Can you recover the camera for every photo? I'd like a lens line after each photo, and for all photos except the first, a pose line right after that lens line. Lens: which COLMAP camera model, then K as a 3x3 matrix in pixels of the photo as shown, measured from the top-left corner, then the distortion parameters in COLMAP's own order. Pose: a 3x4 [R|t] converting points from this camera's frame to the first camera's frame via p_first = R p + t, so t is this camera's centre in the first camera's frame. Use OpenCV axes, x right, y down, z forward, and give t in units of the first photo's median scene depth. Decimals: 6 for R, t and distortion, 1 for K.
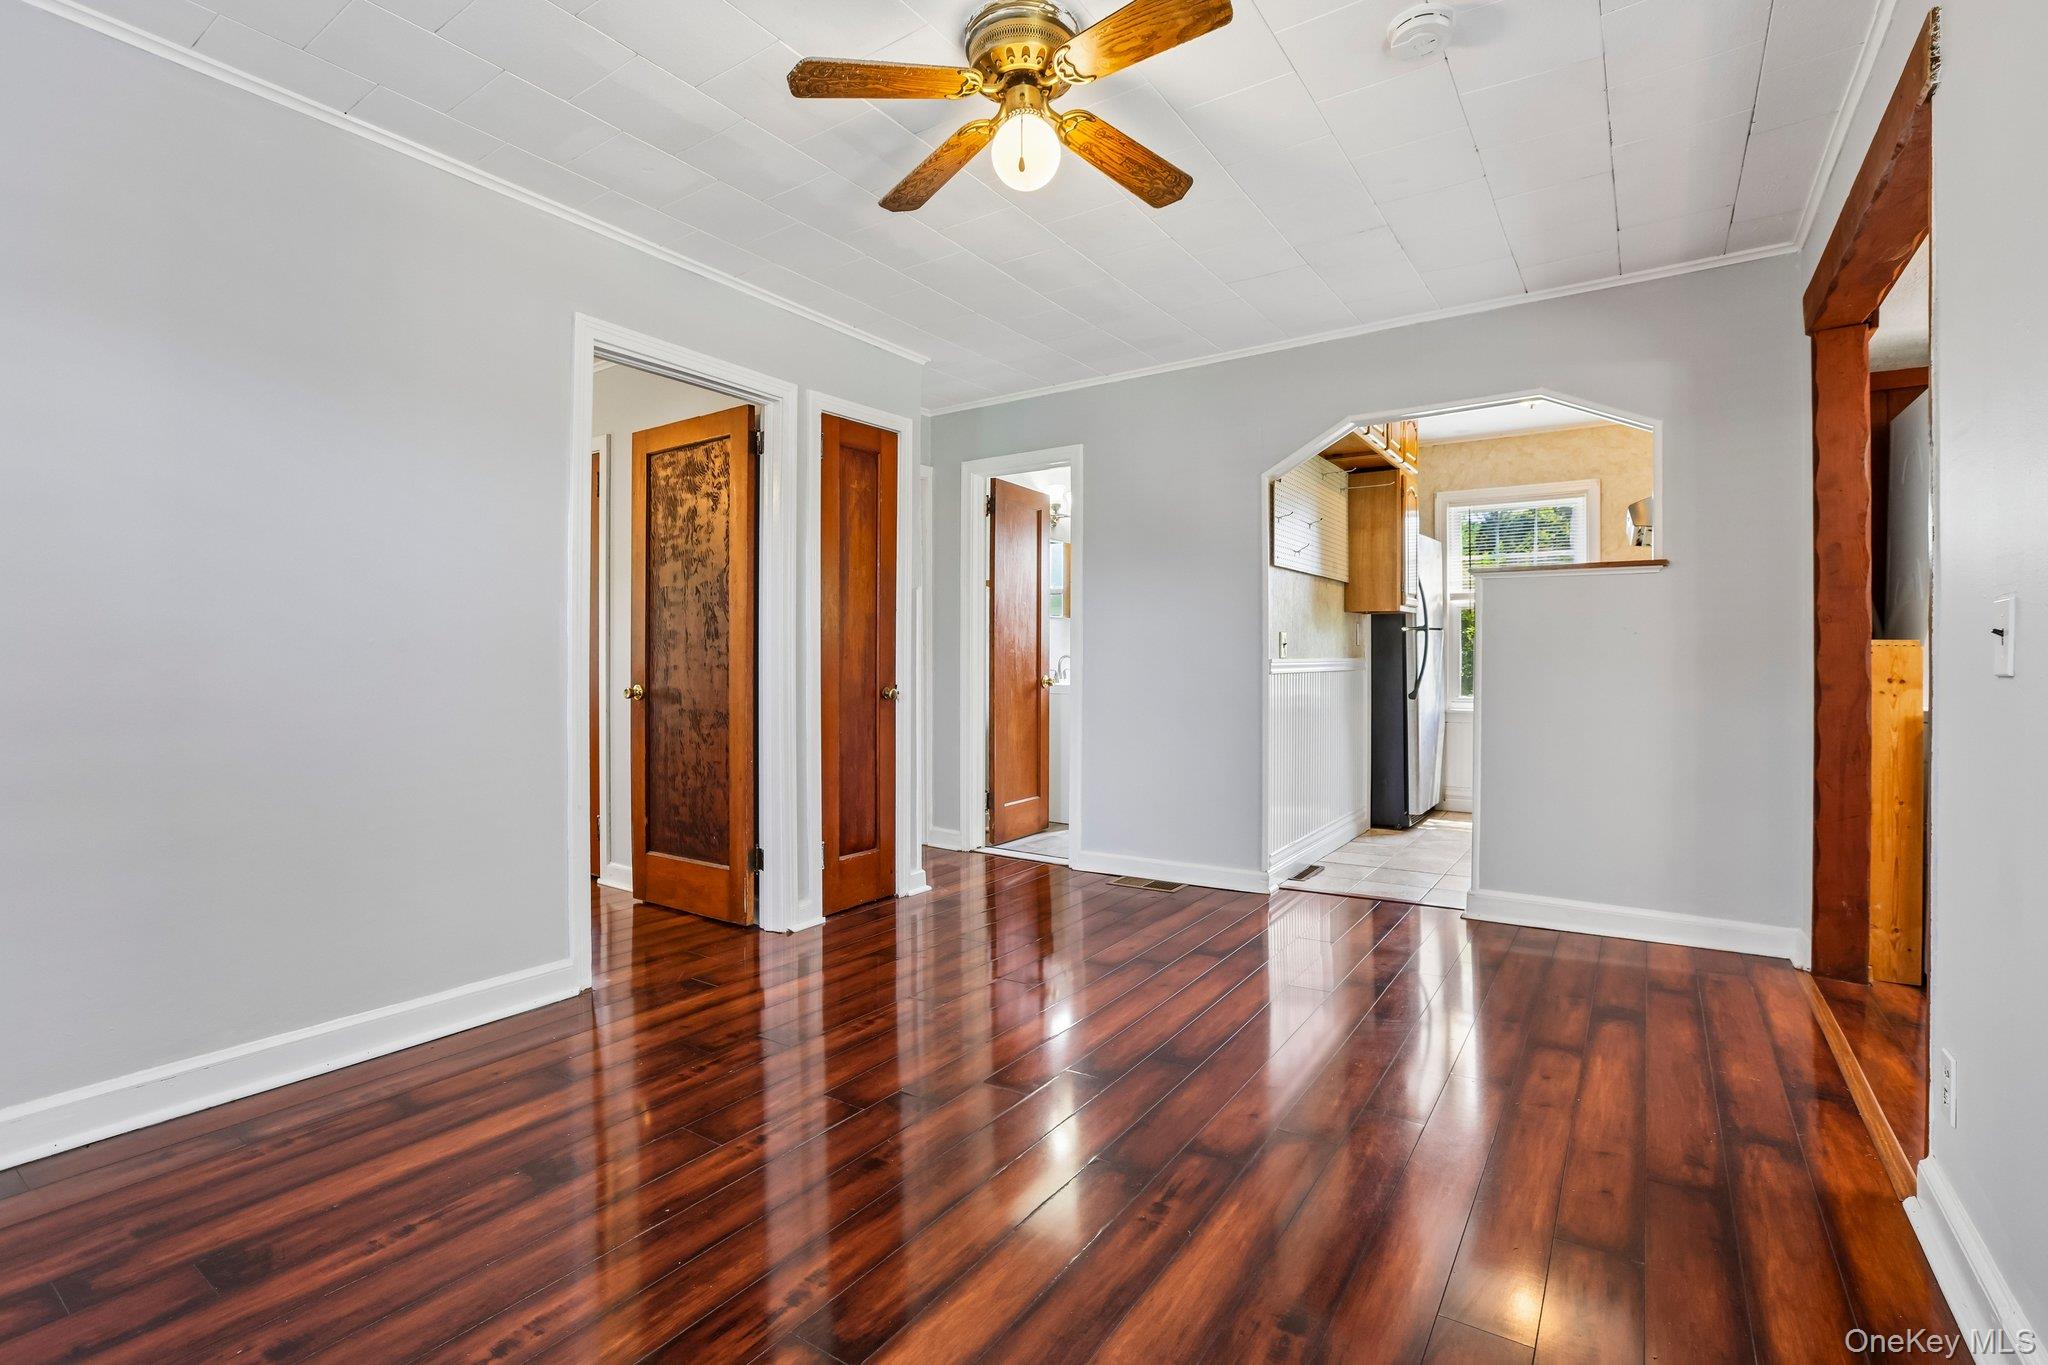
lens RADIAL K [[944.7, 0, 1025.7], [0, 944.7, 666.1], [0, 0, 1]] dist [-0.043034, 0.010962]
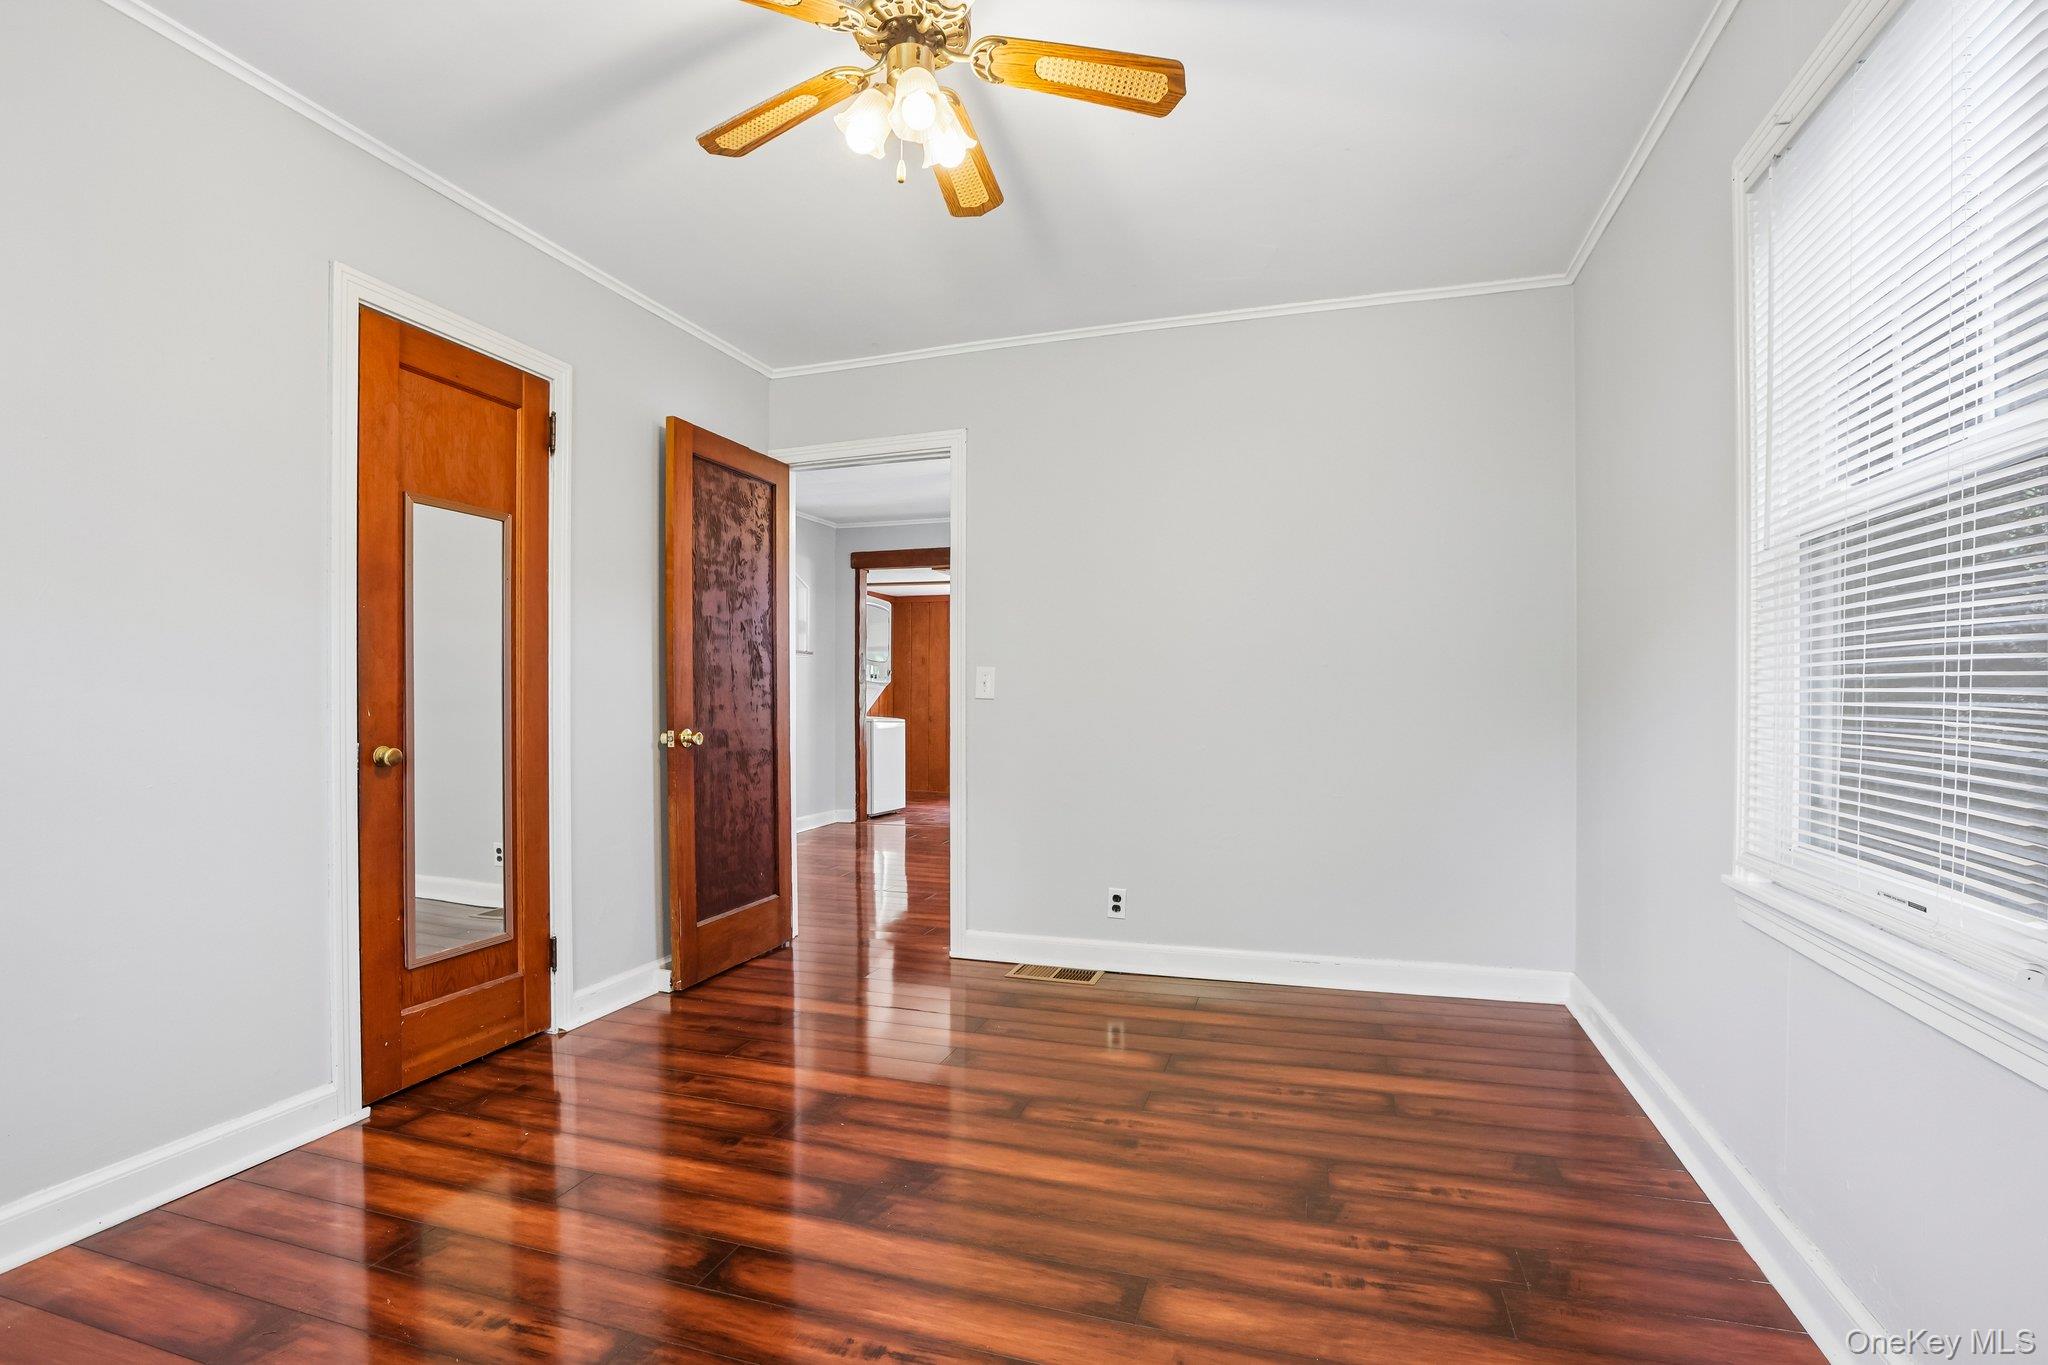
lens RADIAL K [[944.7, 0, 1013.7], [0, 944.7, 714.4], [0, 0, 1]] dist [-0.043034, 0.010962]
pose [[-0.270737, -0.016443, 0.962513, -1.338655], [0.006612, 0.999799, 0.018940, -0.006877], [-0.962631, 0.011492, -0.270574, 0.982358]]
